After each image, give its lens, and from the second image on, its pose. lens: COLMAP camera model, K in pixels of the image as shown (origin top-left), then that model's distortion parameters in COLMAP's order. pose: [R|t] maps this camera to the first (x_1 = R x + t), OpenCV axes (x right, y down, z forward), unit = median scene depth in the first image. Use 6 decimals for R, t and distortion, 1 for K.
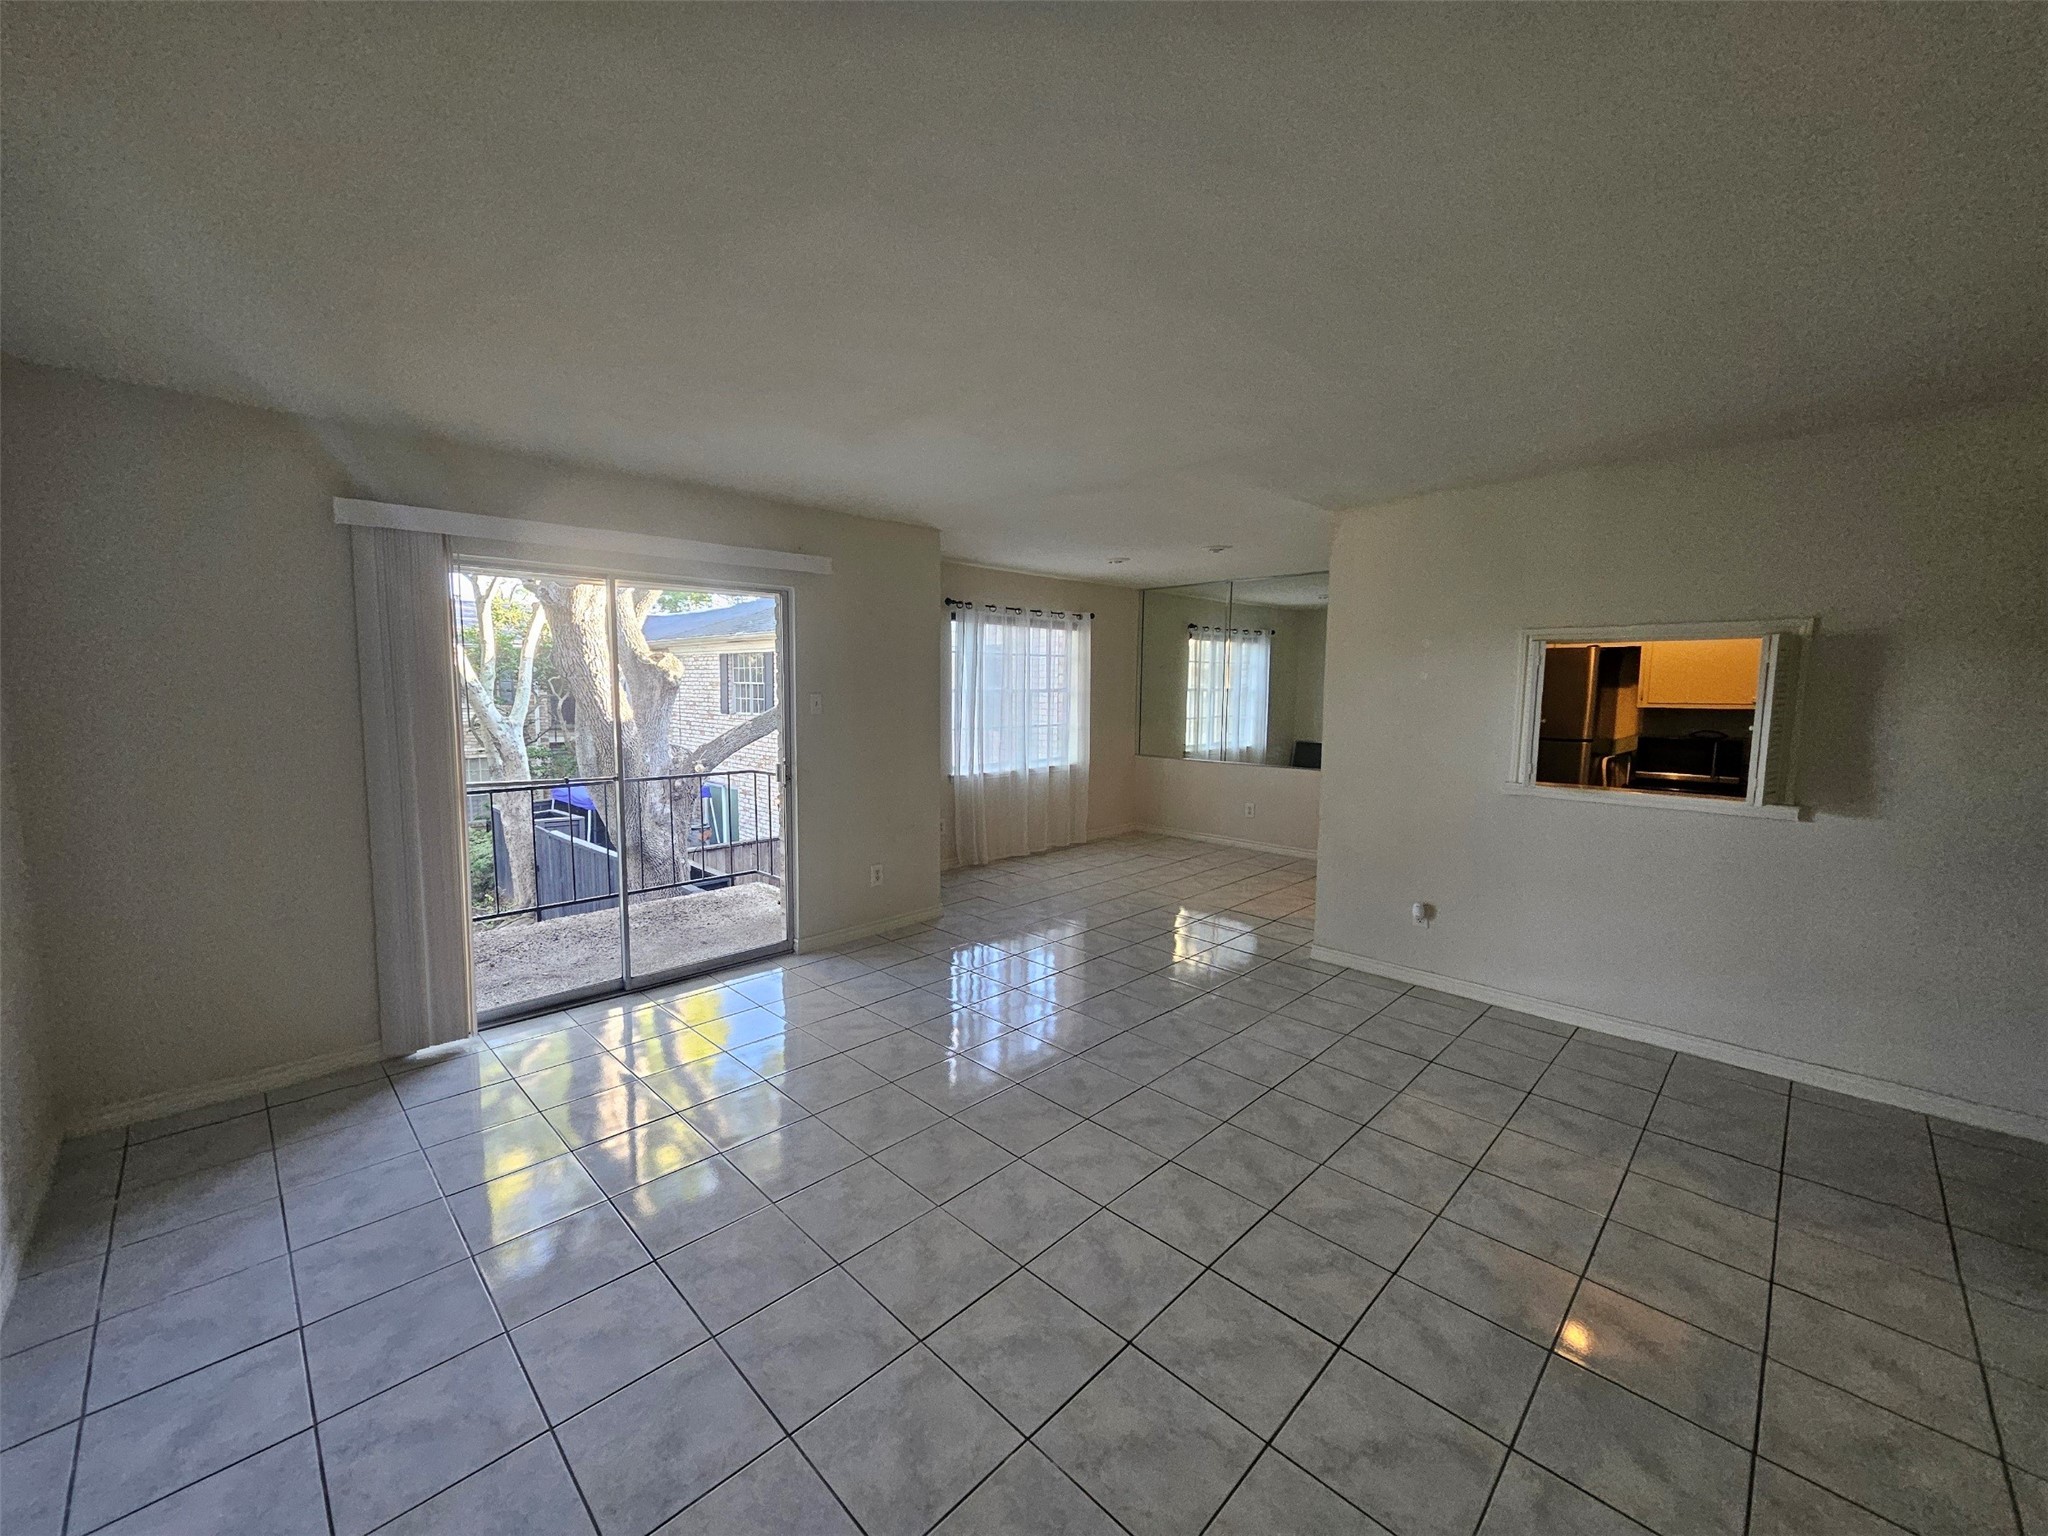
lens RADIAL K [[810.9, 0, 1022.0], [0, 810.9, 758.1], [0, 0, 1]] dist [-0.008527, -0.000033]
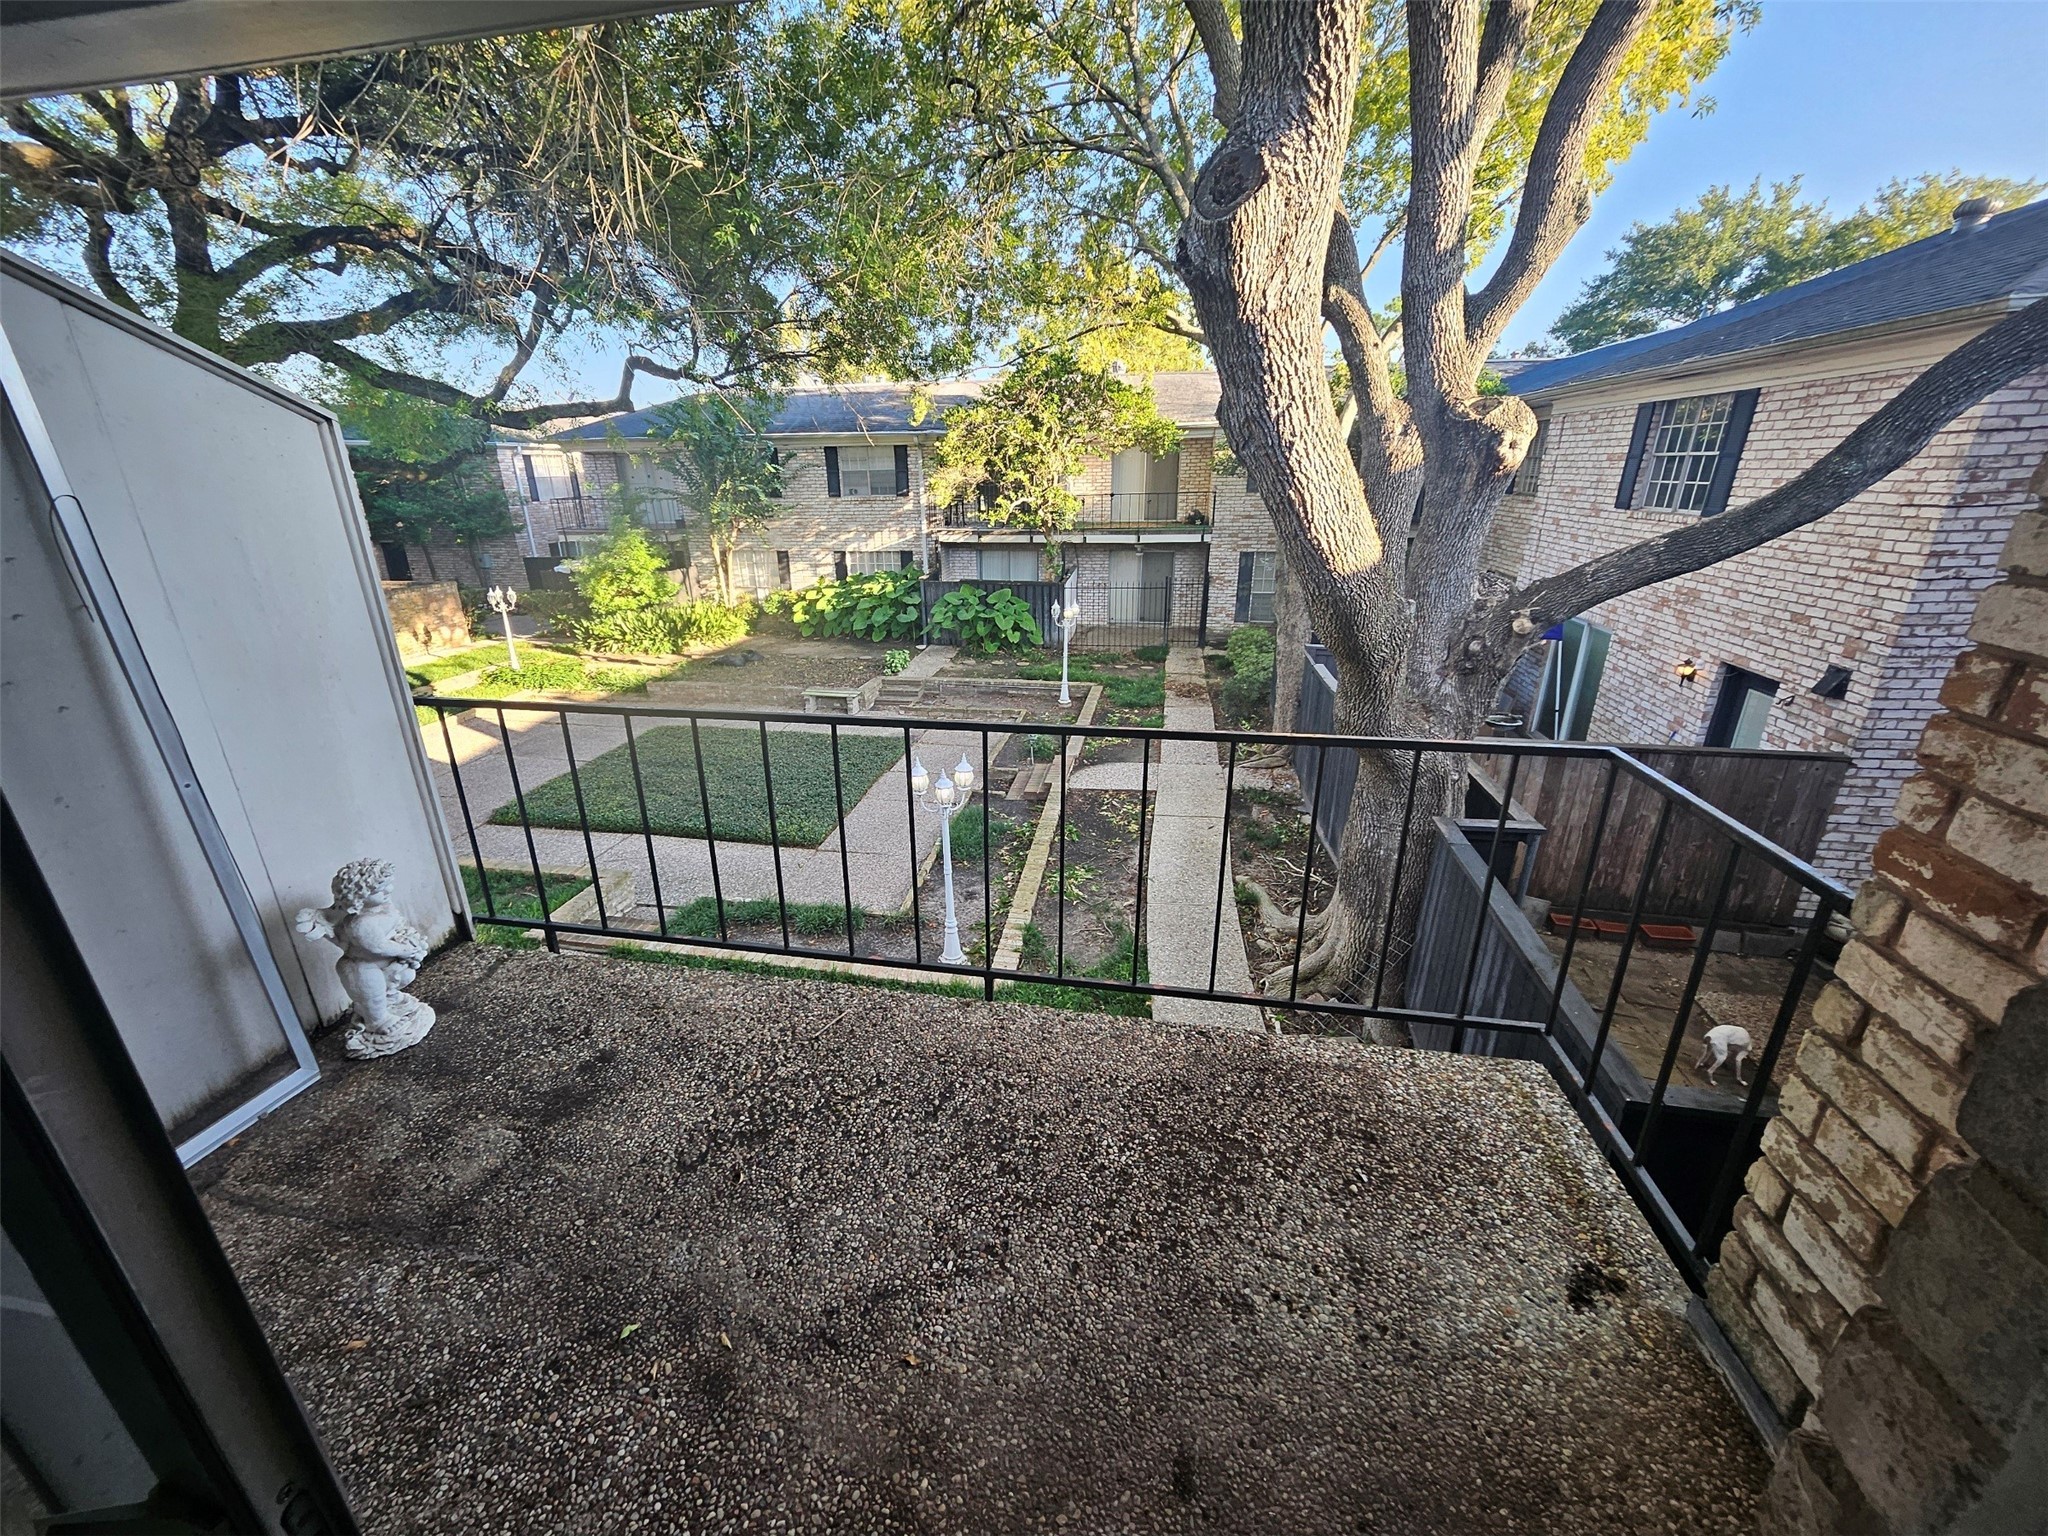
lens RADIAL K [[810.9, 0, 1001.9], [0, 810.9, 777.6], [0, 0, 1]] dist [-0.008527, -0.000033]
pose [[0.545424, 0.284551, -0.788380, -0.184733], [-0.052967, 0.950430, 0.306395, -0.051209], [0.836485, -0.125357, 0.533459, 0.566177]]
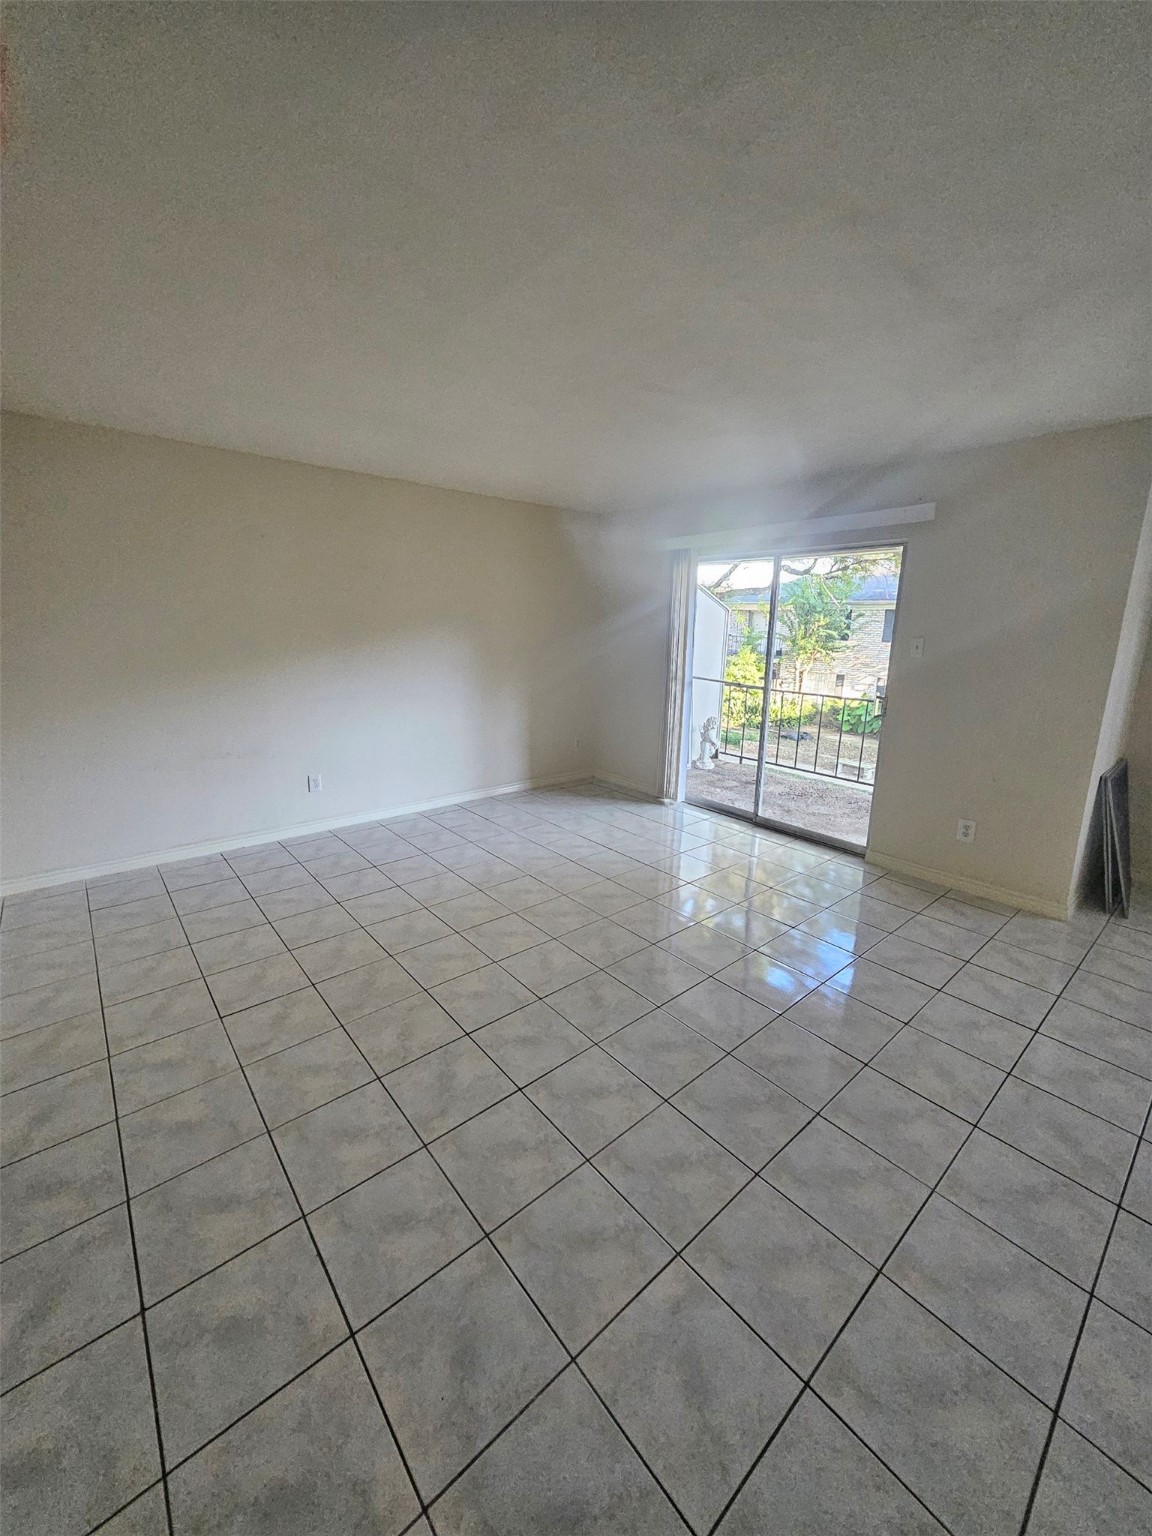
lens RADIAL K [[608.2, 0, 569.8], [0, 608.2, 761.0], [0, 0, 1]] dist [-0.008527, -0.000033]
pose [[-0.103626, 0.218596, -0.970298, 0.382028], [-0.105098, 0.967682, 0.229231, -0.036634], [0.989048, 0.125731, -0.077303, 0.395261]]
